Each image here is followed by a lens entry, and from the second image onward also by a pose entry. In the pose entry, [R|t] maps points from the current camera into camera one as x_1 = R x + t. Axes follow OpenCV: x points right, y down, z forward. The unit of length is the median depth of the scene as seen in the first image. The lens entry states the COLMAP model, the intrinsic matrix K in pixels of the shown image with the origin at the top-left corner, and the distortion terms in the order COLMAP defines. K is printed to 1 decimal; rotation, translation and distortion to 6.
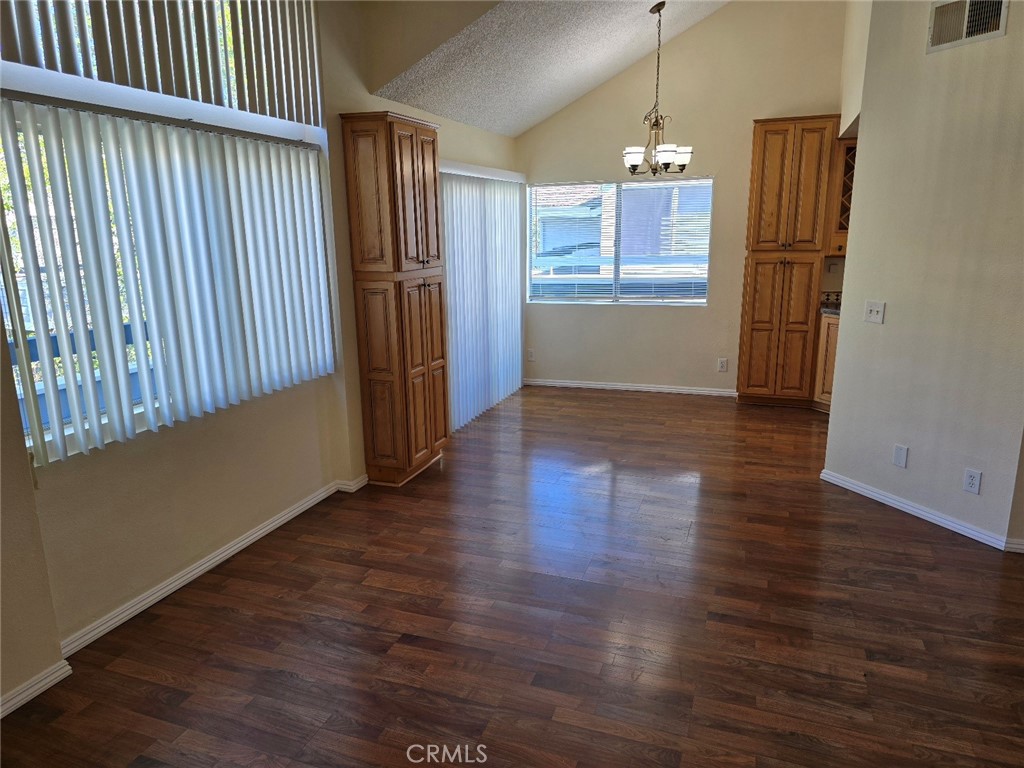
lens RADIAL K [[683.8, 0, 512.0], [0, 683.8, 384.0], [0, 0, 1]] dist [0.032414, -0.000132]
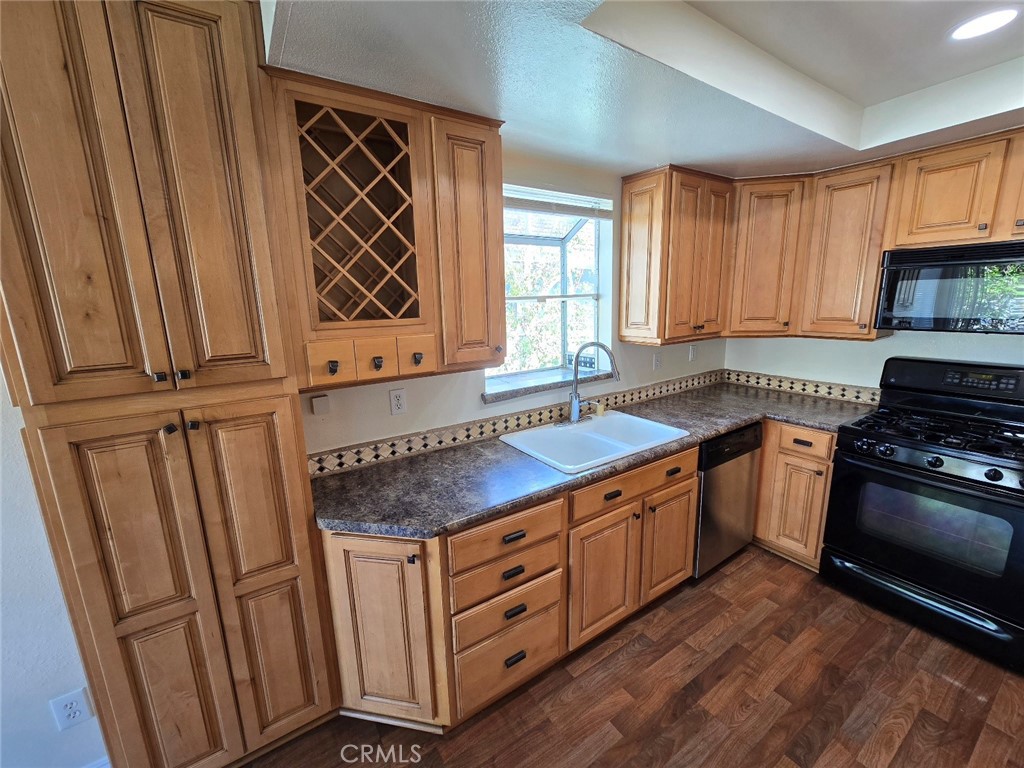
lens RADIAL K [[418.8, 0, 512.0], [0, 418.8, 384.0], [0, 0, 1]] dist [-0.001424, -0.000168]
pose [[0.586591, -0.161562, 0.793605, 0.331923], [0.200080, 0.978436, 0.051302, -0.174148], [-0.784780, 0.128691, 0.606266, 0.749275]]
